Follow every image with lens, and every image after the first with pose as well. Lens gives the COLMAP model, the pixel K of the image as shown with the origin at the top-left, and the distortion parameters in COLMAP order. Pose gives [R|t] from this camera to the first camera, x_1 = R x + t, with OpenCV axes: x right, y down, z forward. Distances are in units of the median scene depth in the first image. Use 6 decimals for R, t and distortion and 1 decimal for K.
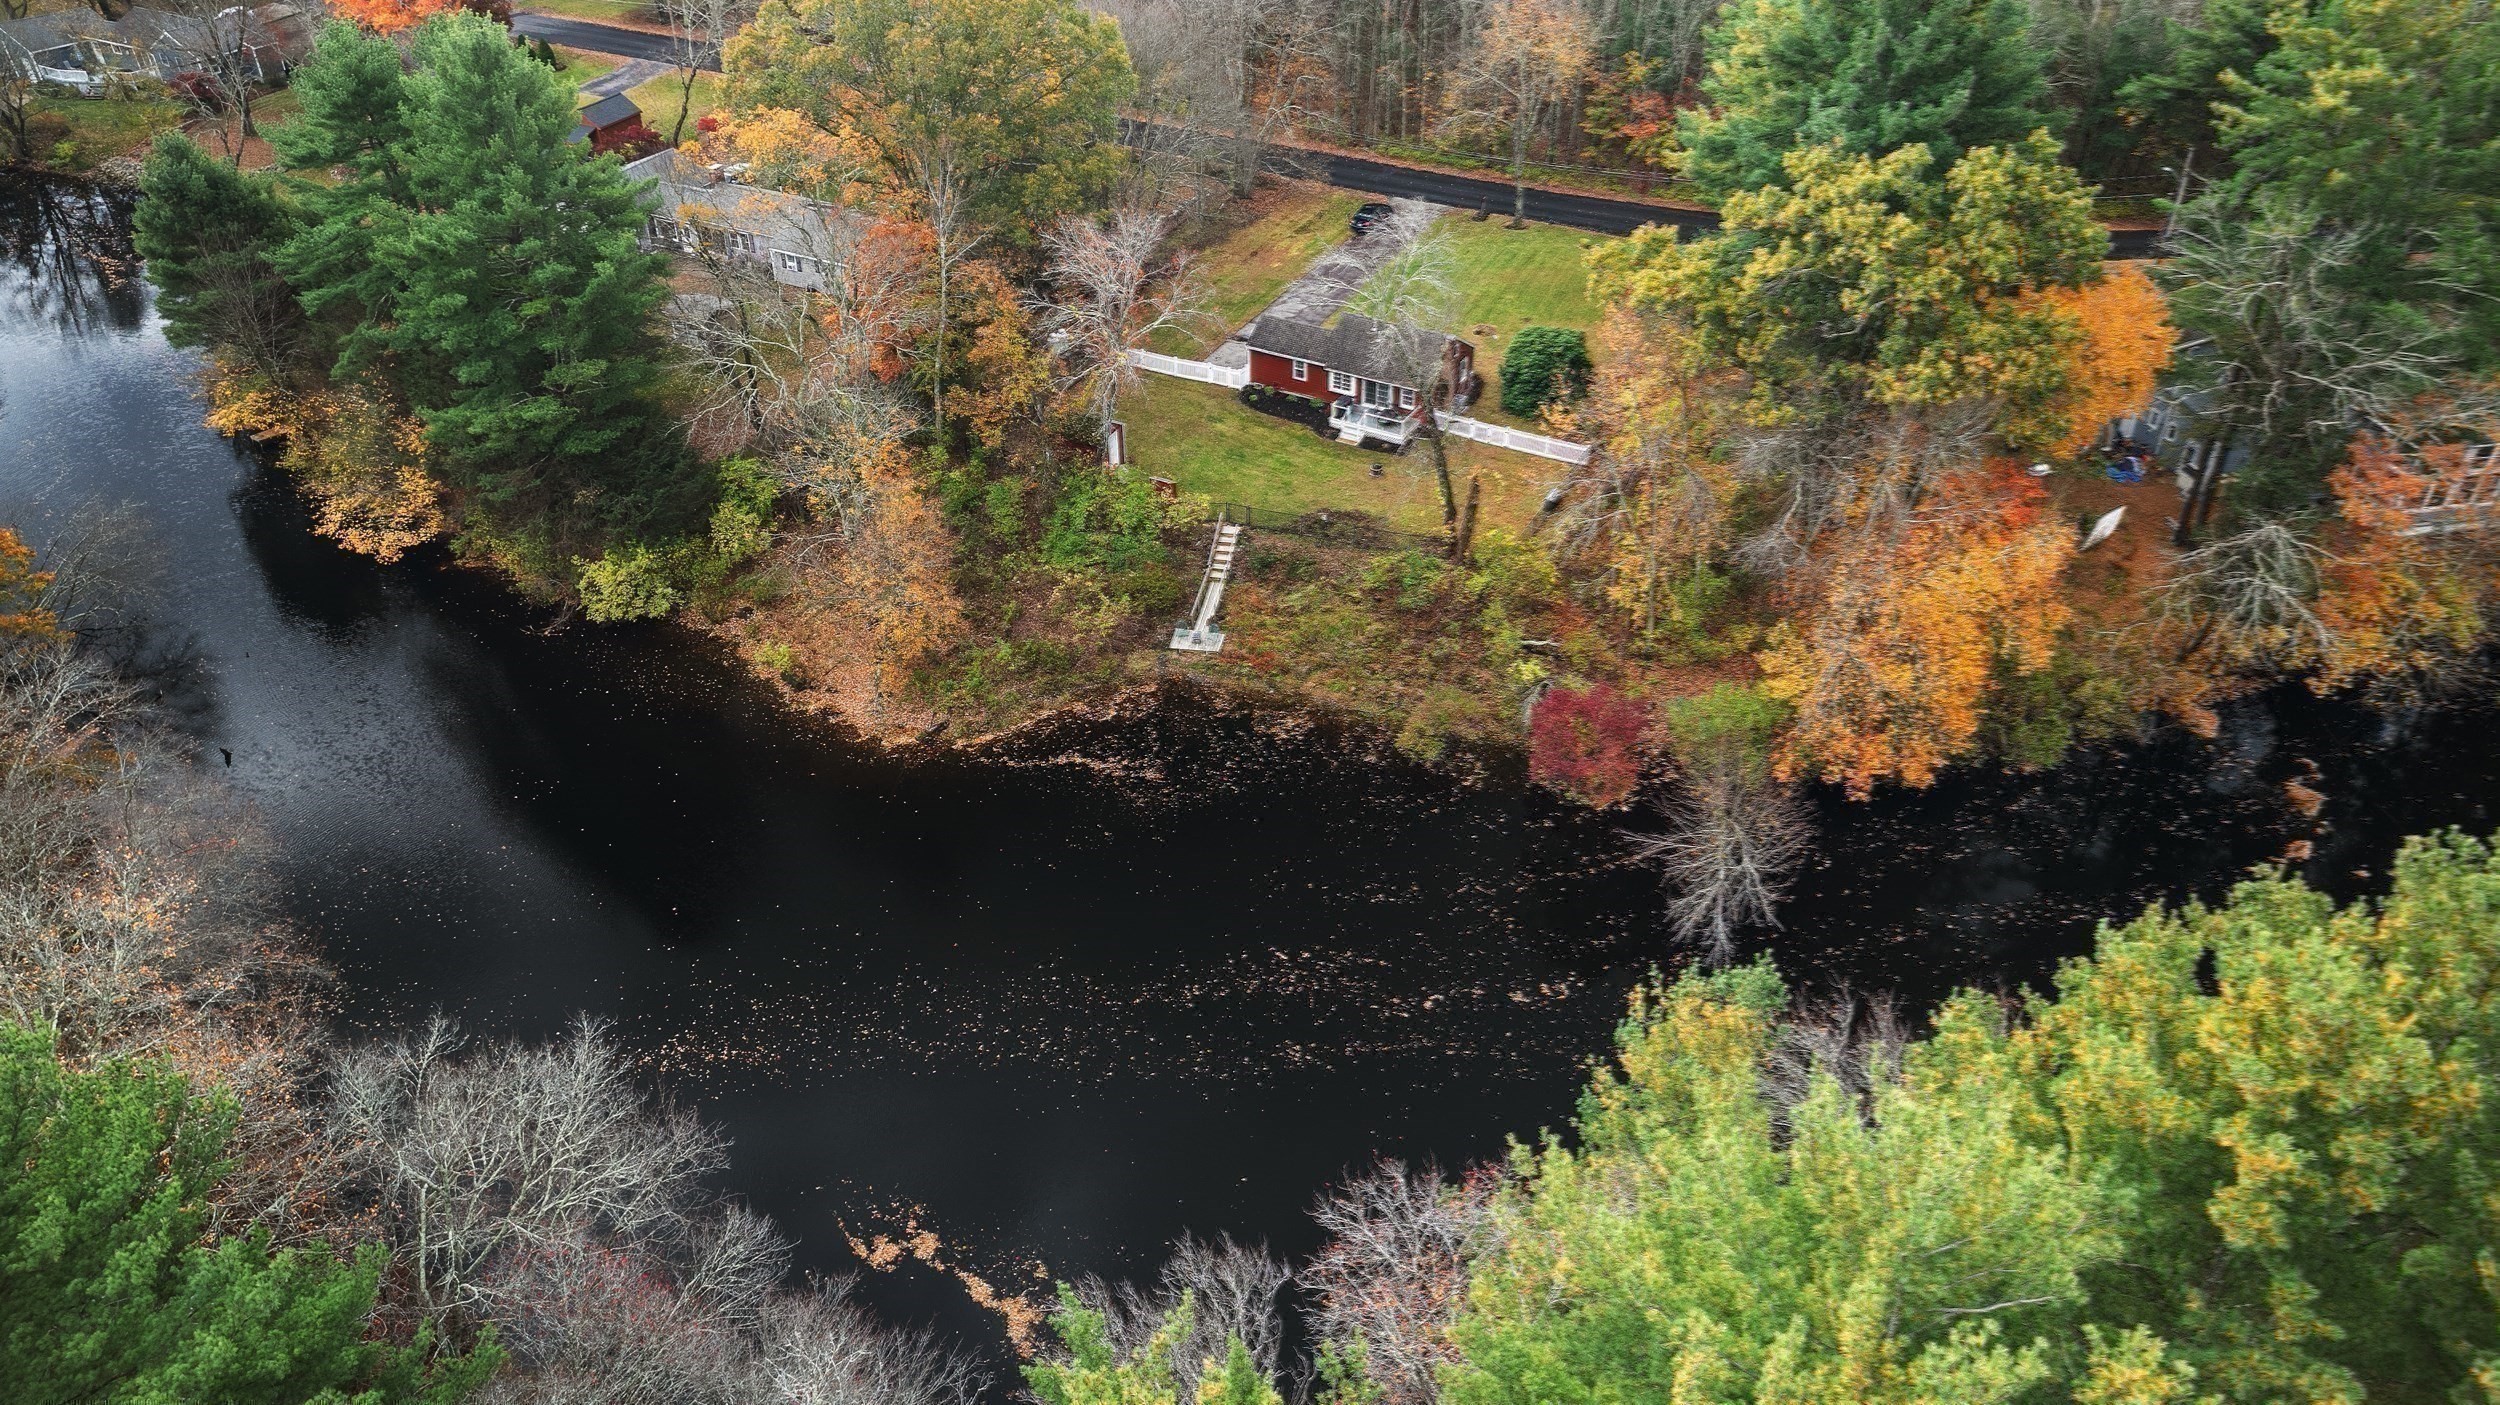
lens RADIAL K [[1832.7, 0, 1250.0], [0, 1832.7, 702.5], [0, 0, 1]] dist [-0.029273, -0.003341]
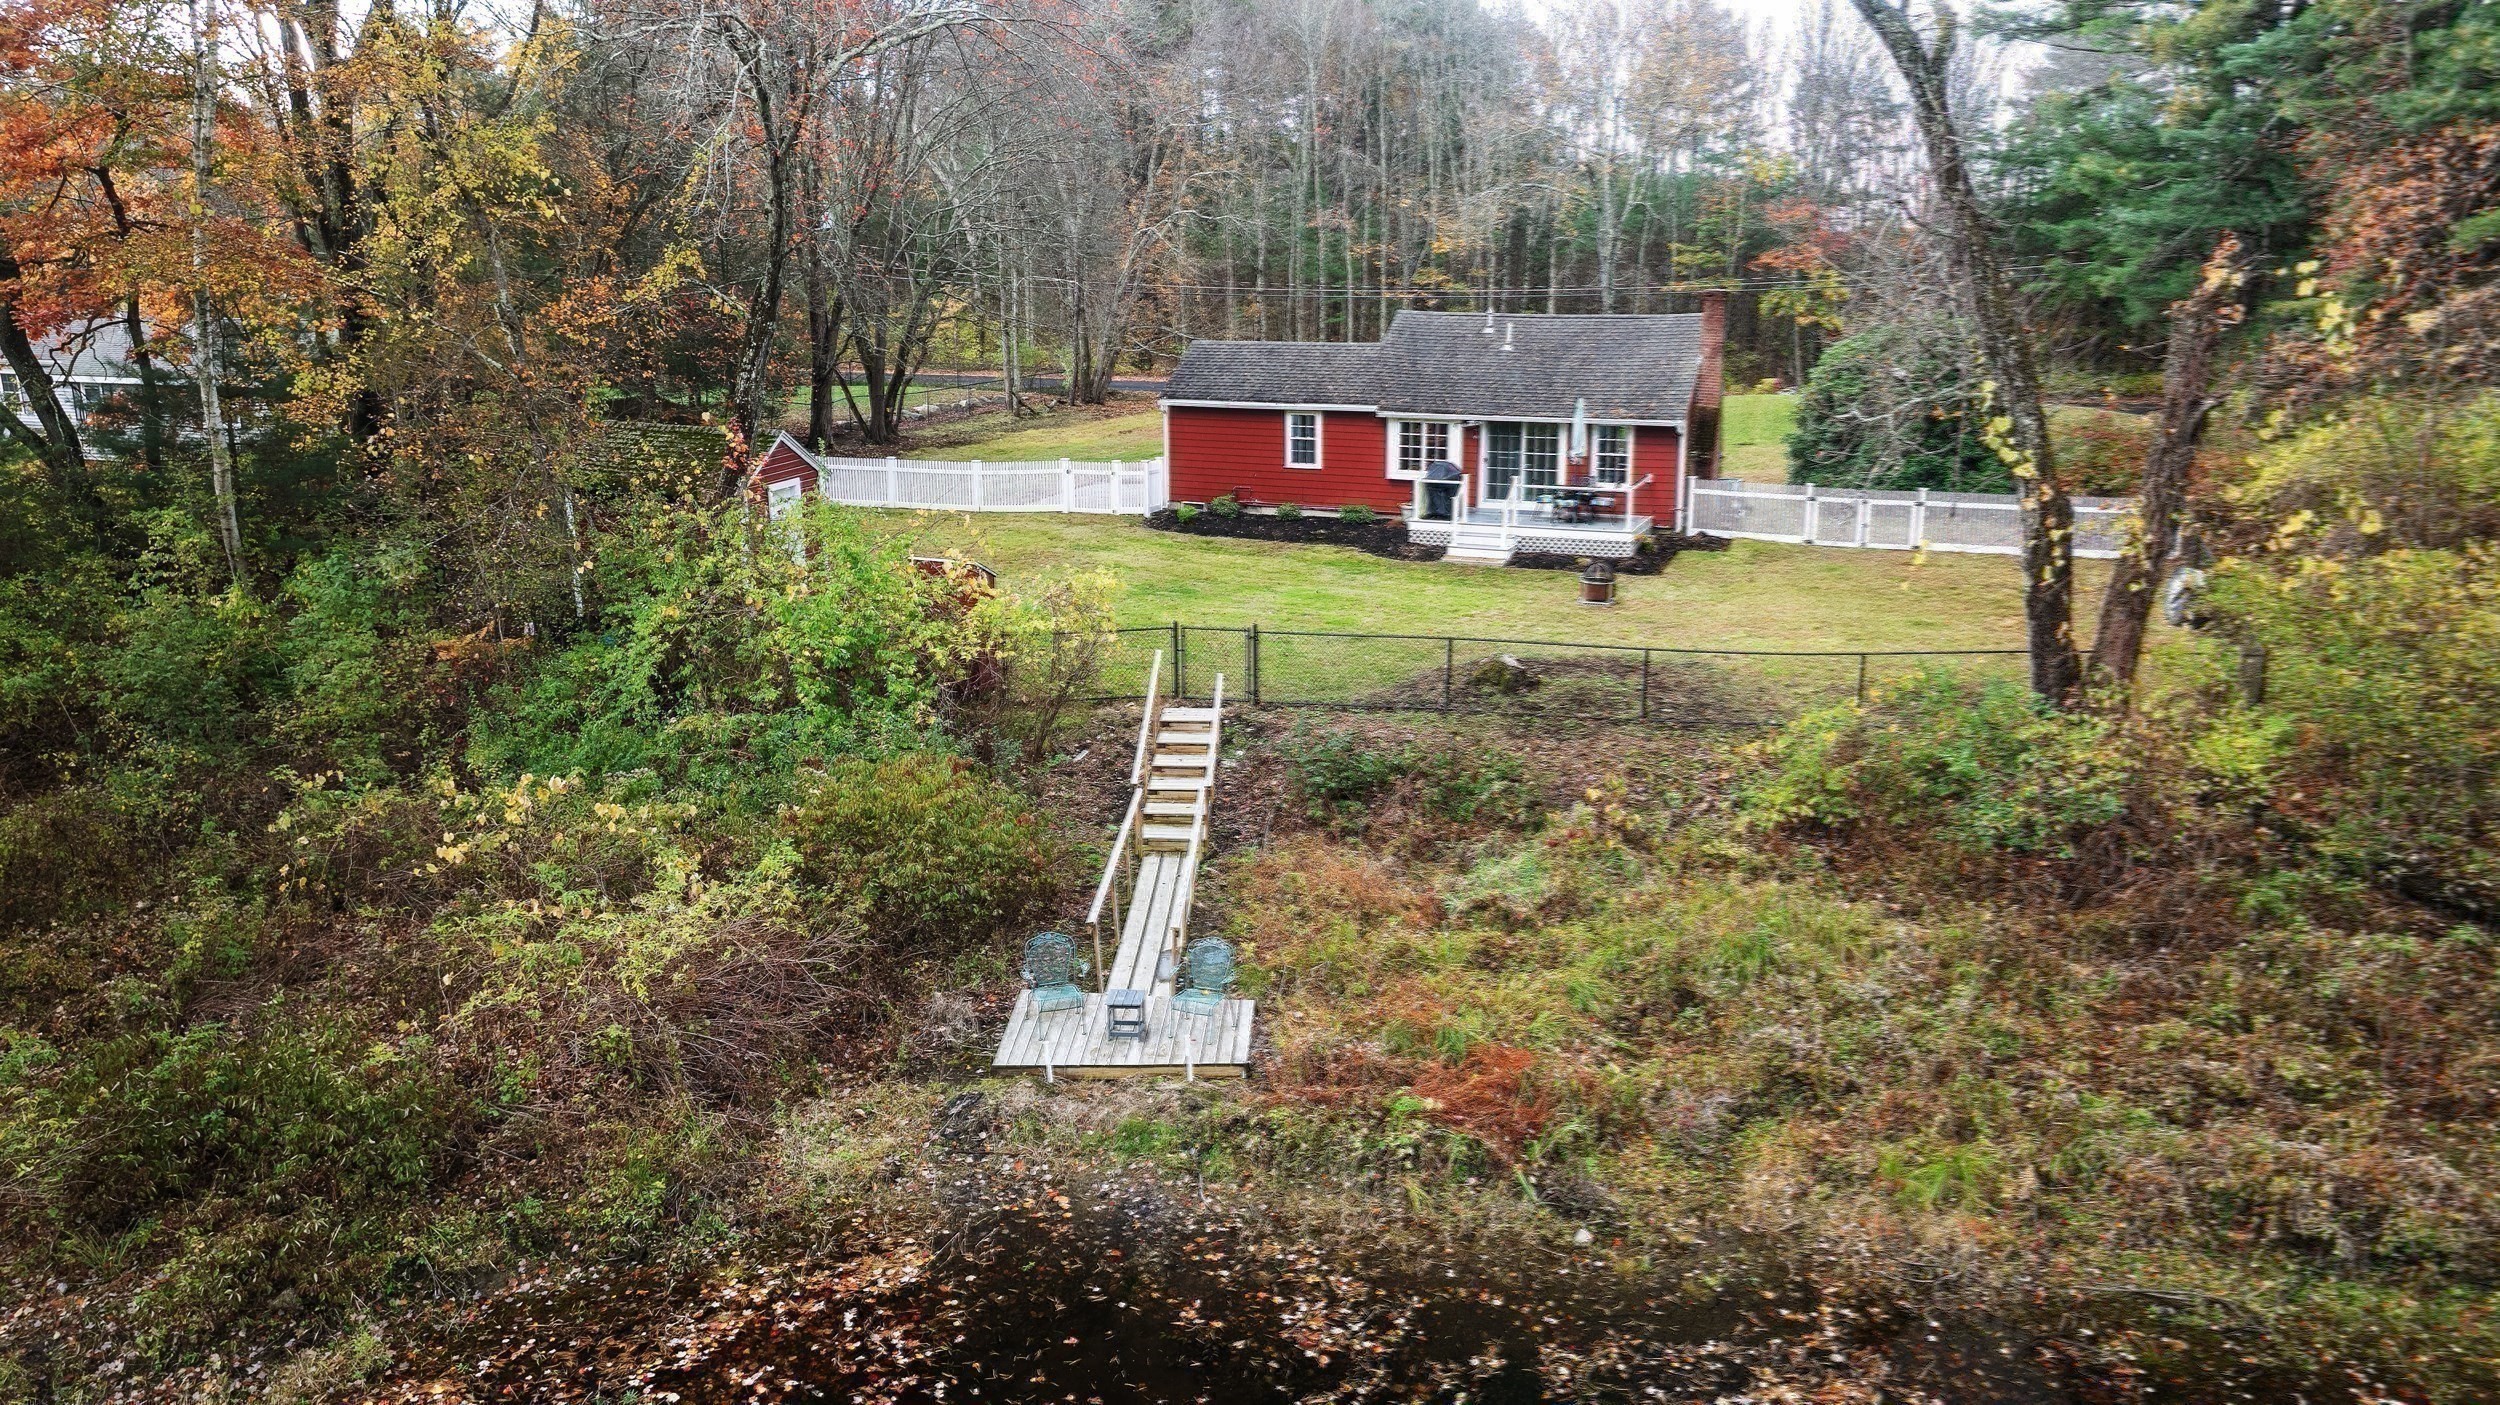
lens RADIAL K [[1832.7, 0, 1250.0], [0, 1832.7, 702.5], [0, 0, 1]] dist [-0.029273, -0.003341]
pose [[0.992396, -0.035939, 0.117719, -0.037795], [0.074667, 0.936120, -0.343662, 0.003669], [-0.097848, 0.349839, 0.931686, 0.788575]]
